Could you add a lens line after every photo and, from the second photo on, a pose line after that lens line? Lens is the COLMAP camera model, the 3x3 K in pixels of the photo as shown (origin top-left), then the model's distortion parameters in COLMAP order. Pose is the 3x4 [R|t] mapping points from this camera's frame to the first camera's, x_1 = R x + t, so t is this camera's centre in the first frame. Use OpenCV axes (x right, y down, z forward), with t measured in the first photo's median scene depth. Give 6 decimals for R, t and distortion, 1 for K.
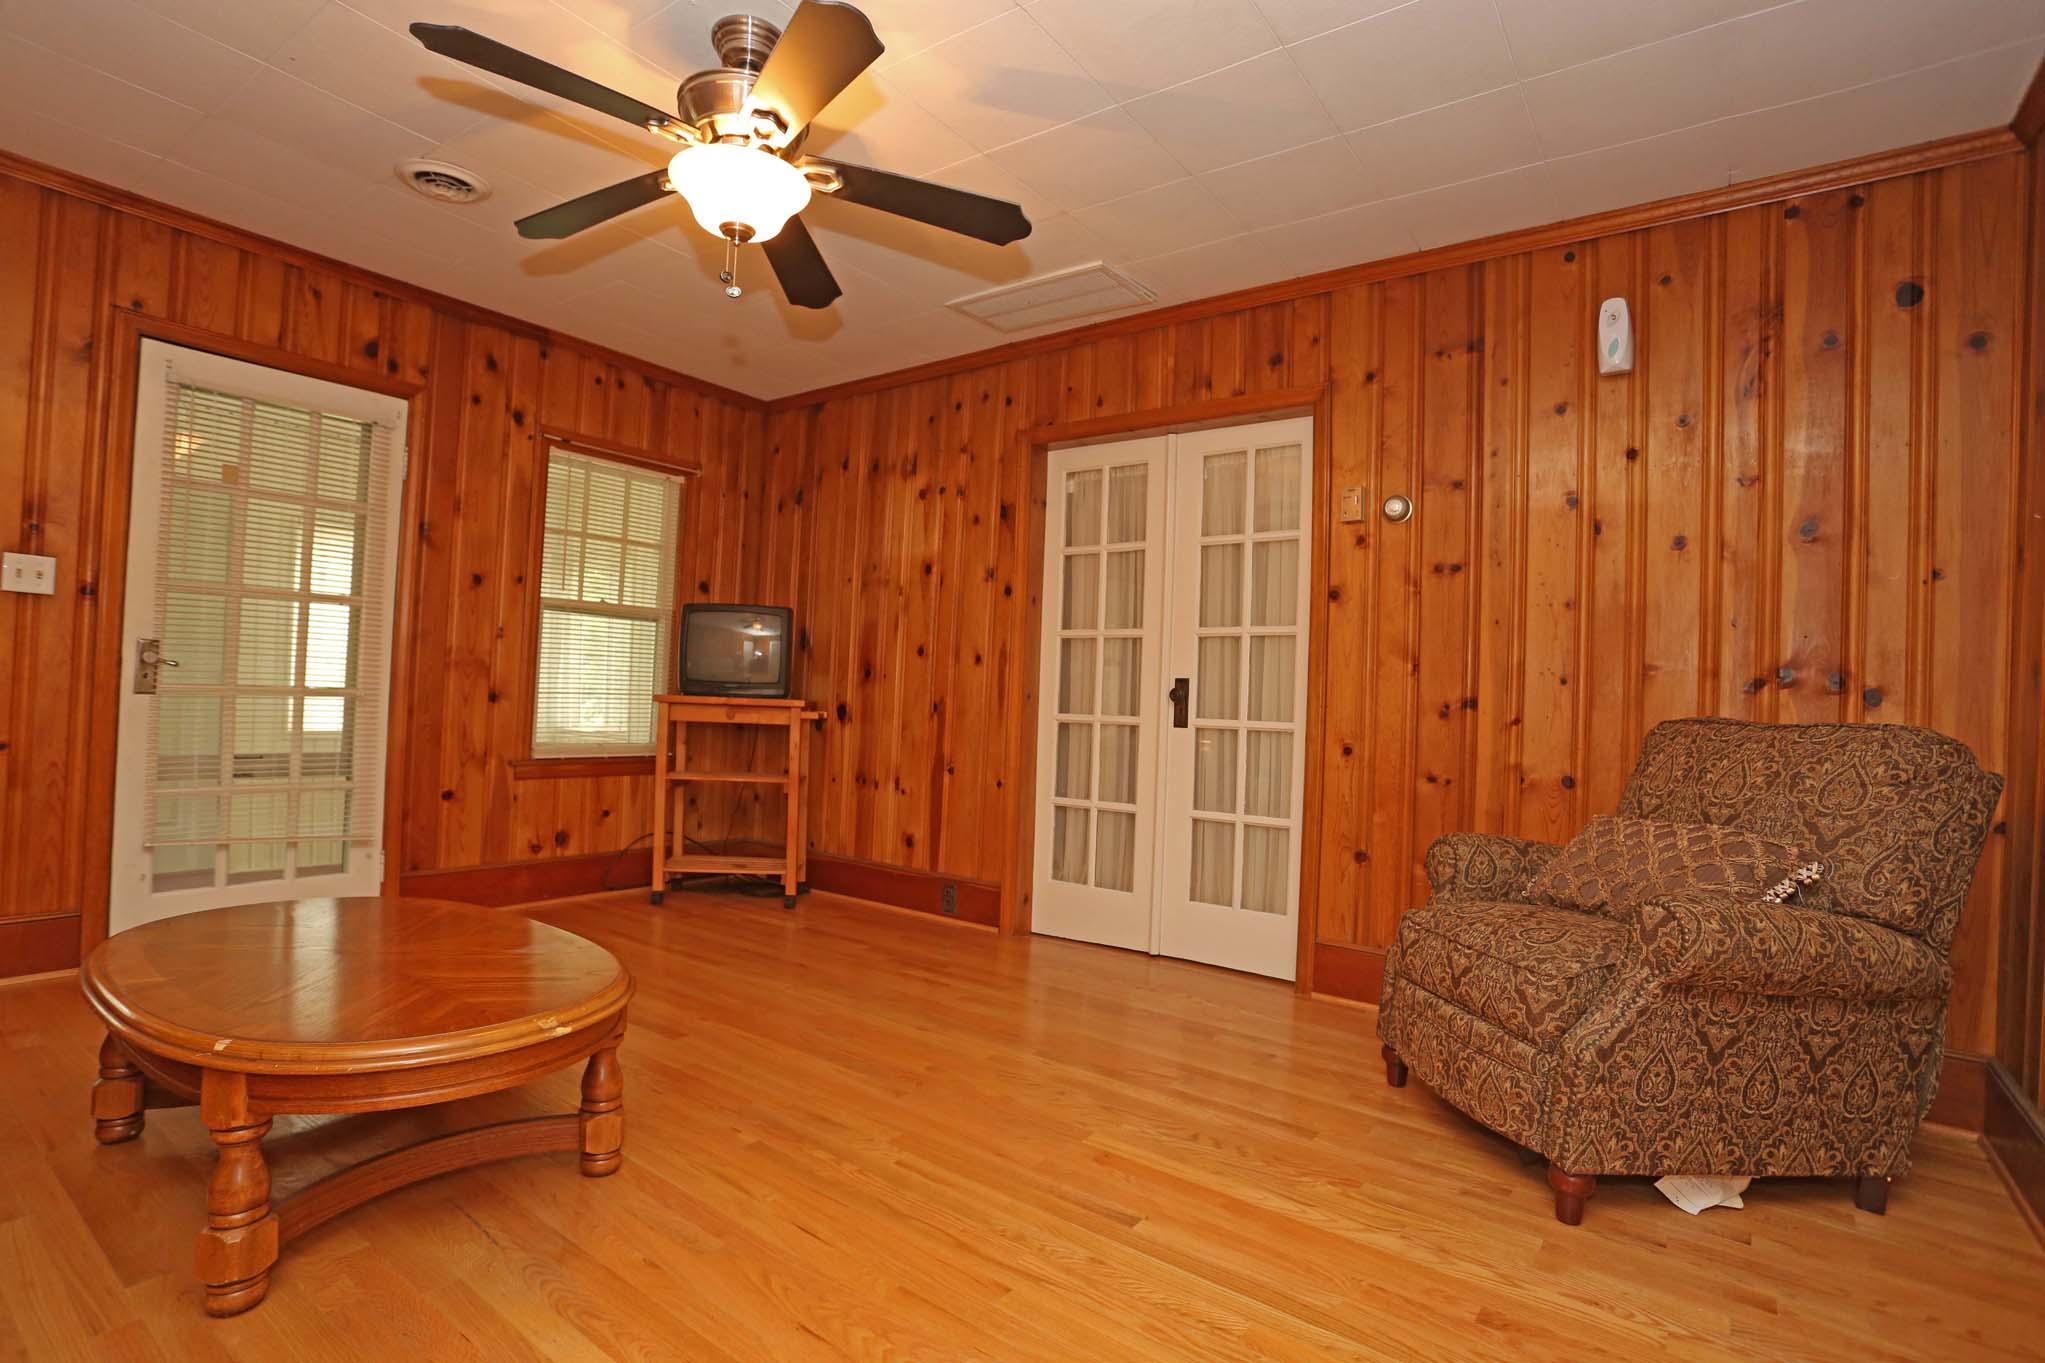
lens RADIAL K [[1000.0, 0, 1018.6], [0, 1000.0, 681.3], [0, 0, 1]] dist [-0.057119, 0.016000]
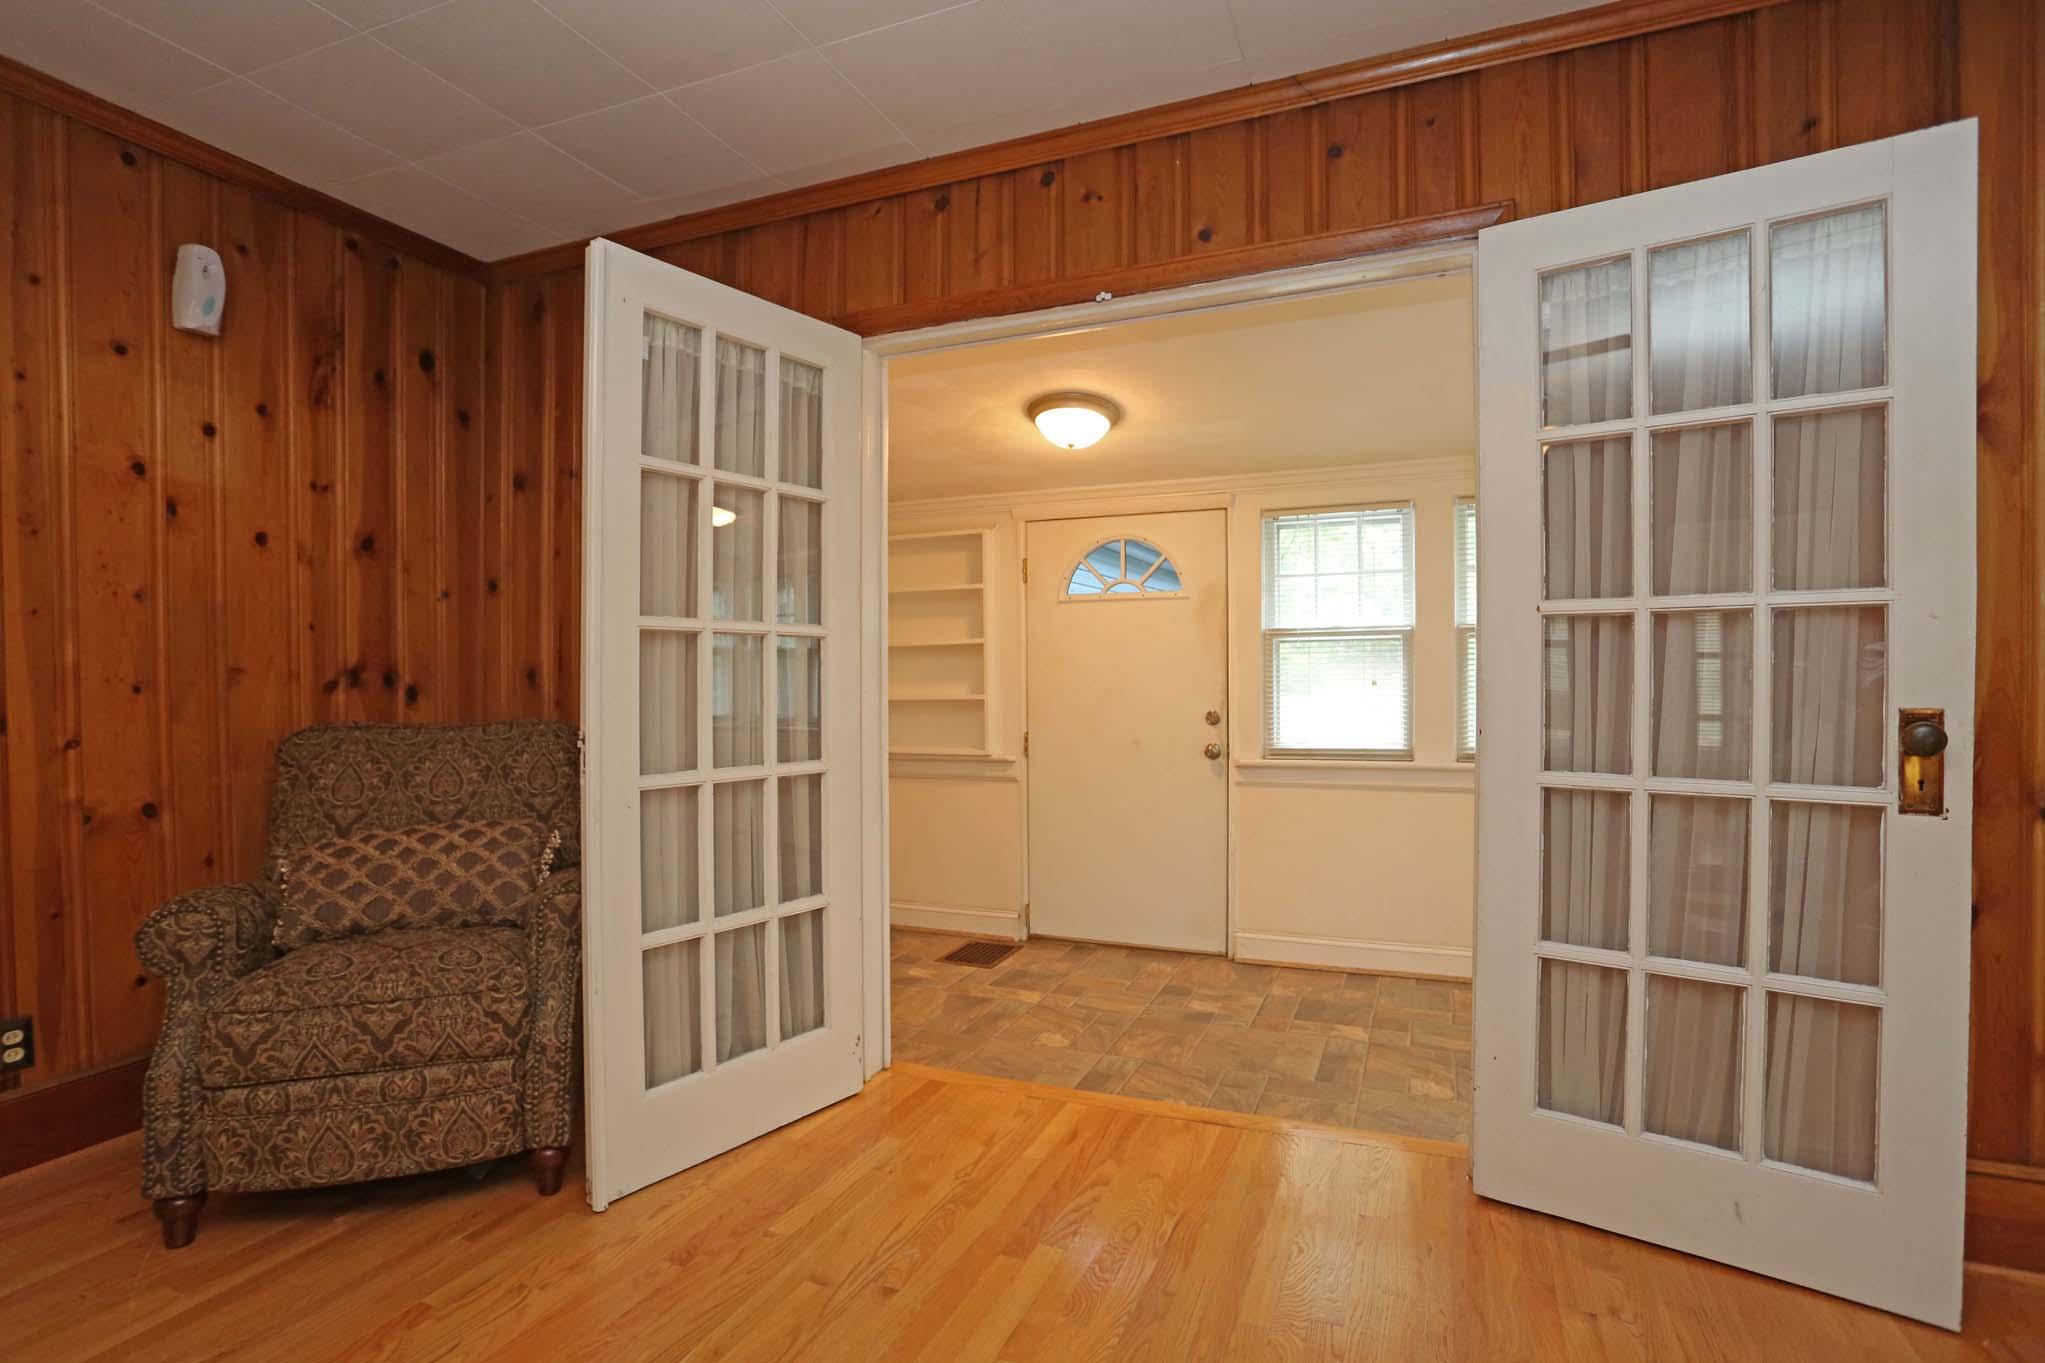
lens RADIAL K [[1000.0, 0, 1023.0], [0, 1000.0, 687.0], [0, 0, 1]] dist [-0.057119, 0.016000]
pose [[-0.224069, -0.049606, 0.973310, -0.479316], [-0.017400, 0.998748, 0.046897, -0.064297], [-0.974418, -0.006428, -0.224652, 0.572060]]
